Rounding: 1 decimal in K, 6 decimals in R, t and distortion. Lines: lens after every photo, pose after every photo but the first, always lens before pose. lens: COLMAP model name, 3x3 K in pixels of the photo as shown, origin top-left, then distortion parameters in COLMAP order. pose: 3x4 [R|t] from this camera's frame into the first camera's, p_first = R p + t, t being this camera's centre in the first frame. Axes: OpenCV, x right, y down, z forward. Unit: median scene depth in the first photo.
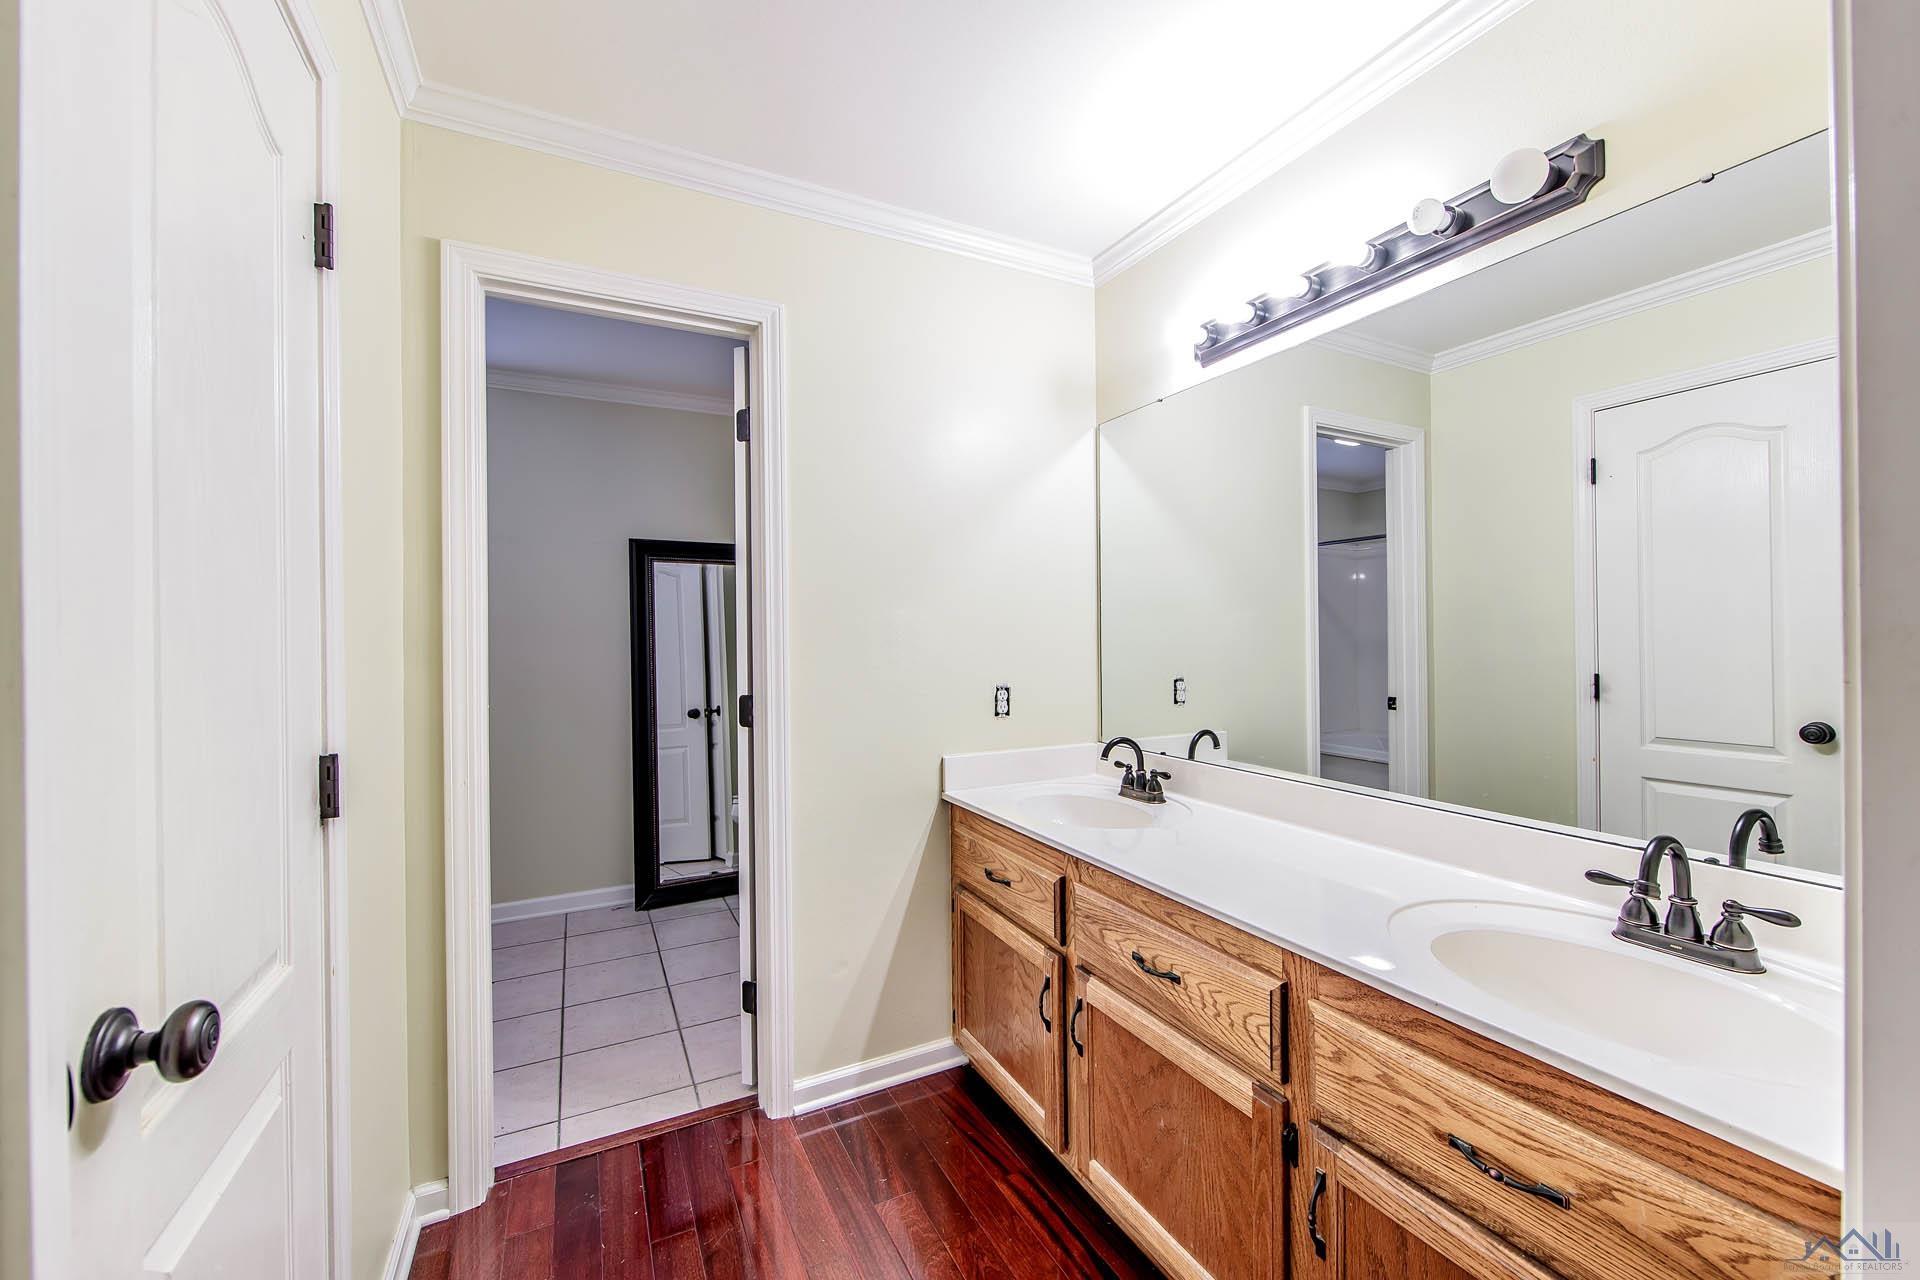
lens RADIAL K [[750.1, 0, 963.6], [0, 750.1, 637.5], [0, 0, 1]] dist [0.000455, -0.000097]
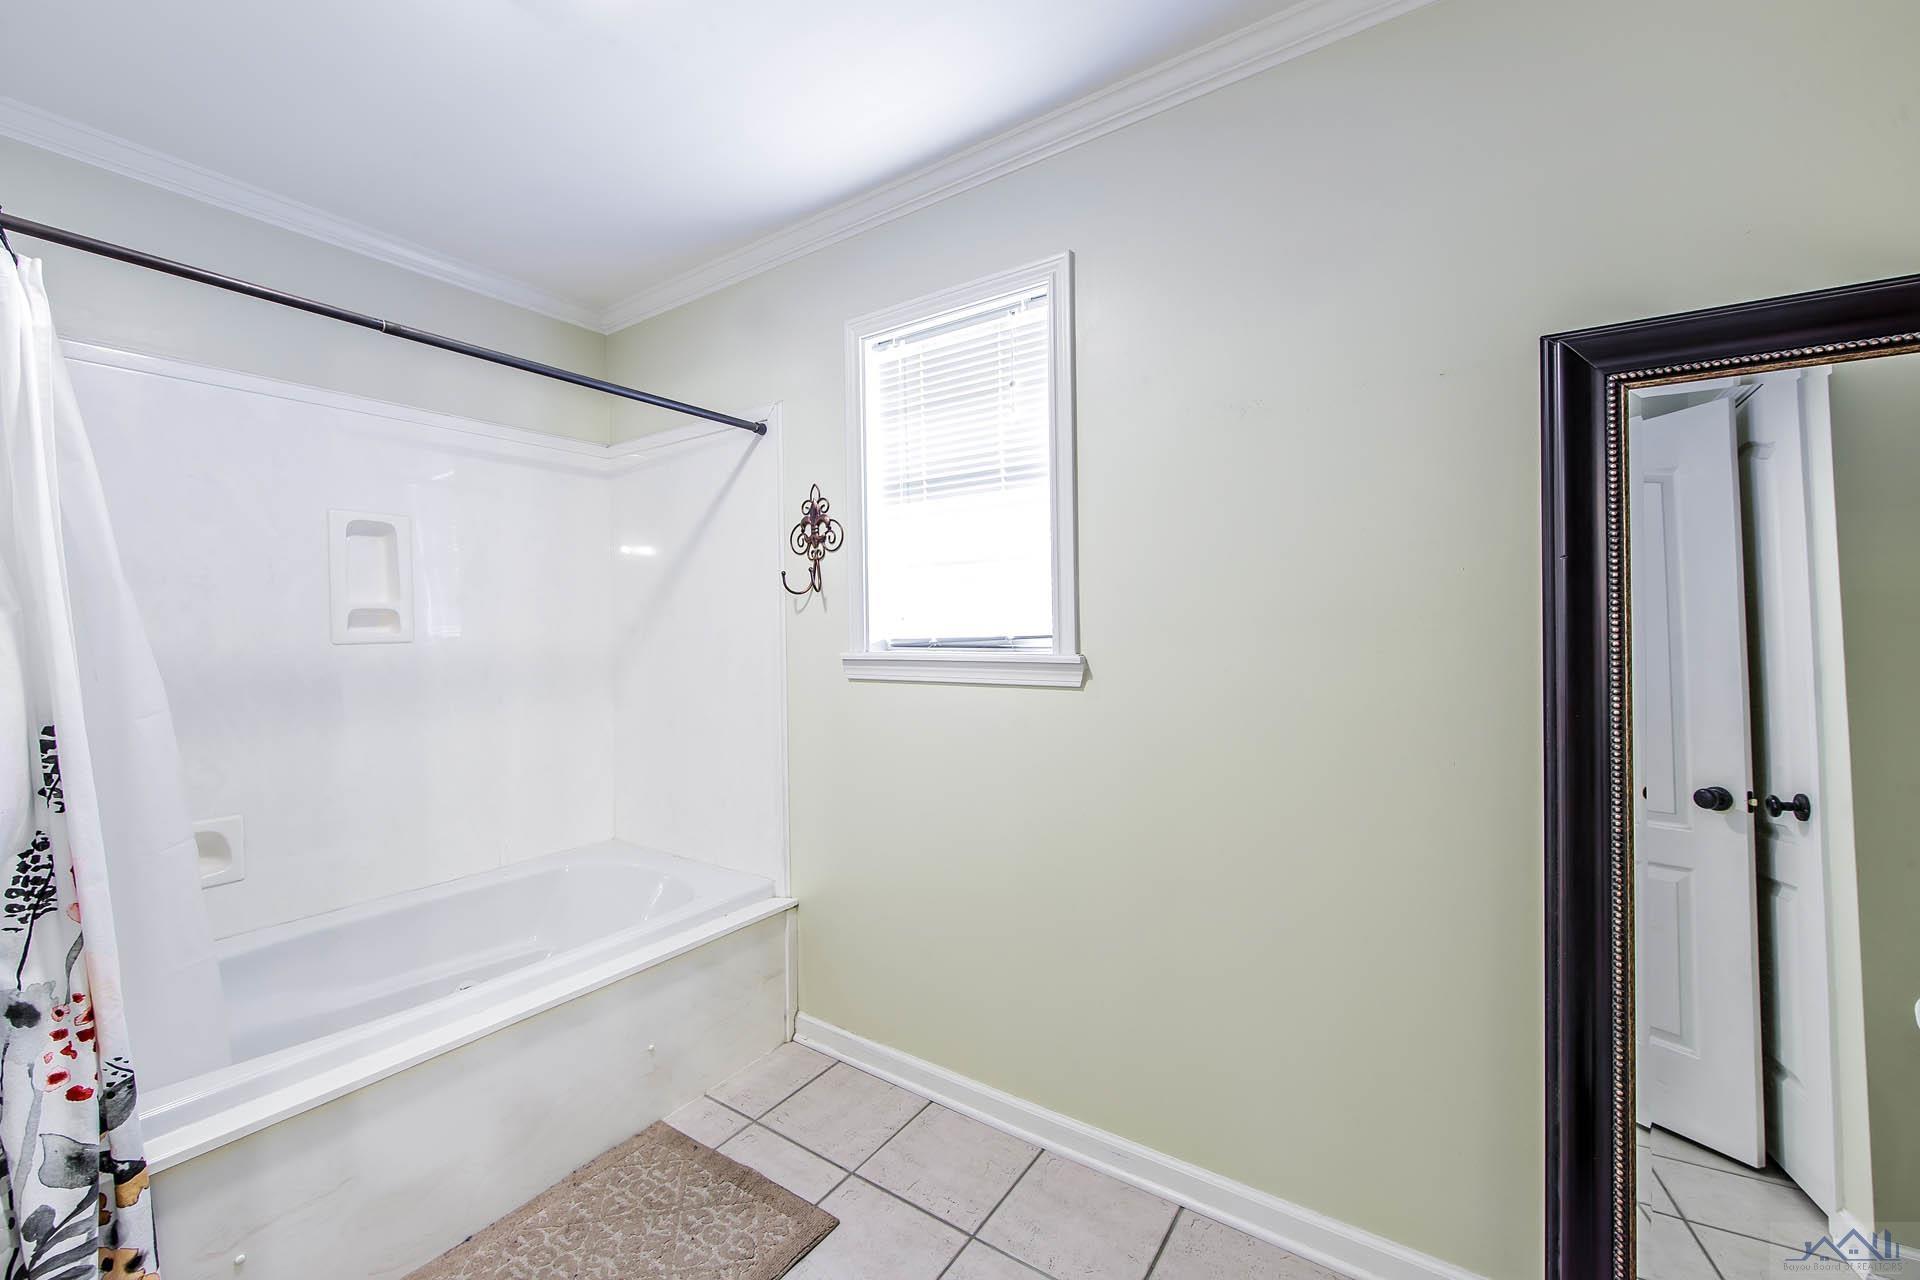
lens RADIAL K [[750.1, 0, 966.9], [0, 750.1, 635.9], [0, 0, 1]] dist [0.000455, -0.000097]
pose [[0.478114, 0.016671, -0.878140, -0.191908], [0.003120, 0.999781, 0.020679, -0.000246], [0.878292, -0.012627, 0.477957, 0.432868]]
